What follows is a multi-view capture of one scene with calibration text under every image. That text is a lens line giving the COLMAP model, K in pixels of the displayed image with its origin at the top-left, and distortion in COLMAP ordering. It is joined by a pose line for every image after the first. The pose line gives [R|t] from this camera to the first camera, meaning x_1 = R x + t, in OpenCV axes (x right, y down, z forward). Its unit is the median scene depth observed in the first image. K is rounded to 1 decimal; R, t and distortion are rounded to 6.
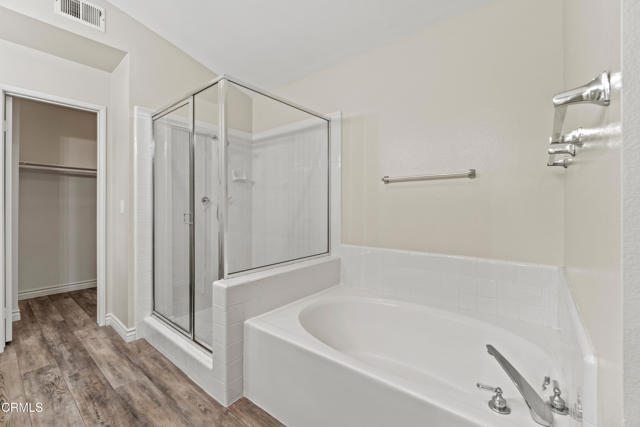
lens RADIAL K [[275.7, 0, 319.6], [0, 275.7, 207.4], [0, 0, 1]] dist [-0.006205, 0.001761]
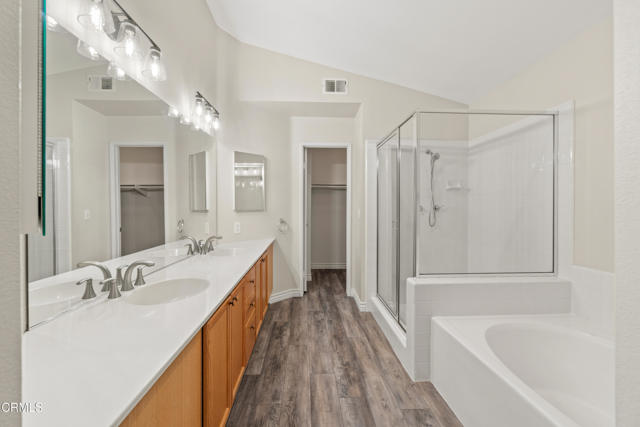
lens RADIAL K [[275.7, 0, 321.1], [0, 275.7, 212.0], [0, 0, 1]] dist [-0.006205, 0.001761]
pose [[0.679656, 0.015745, -0.733362, 0.183196], [-0.007414, 0.999866, 0.014596, -0.030431], [0.733494, -0.004484, 0.679681, -0.091517]]
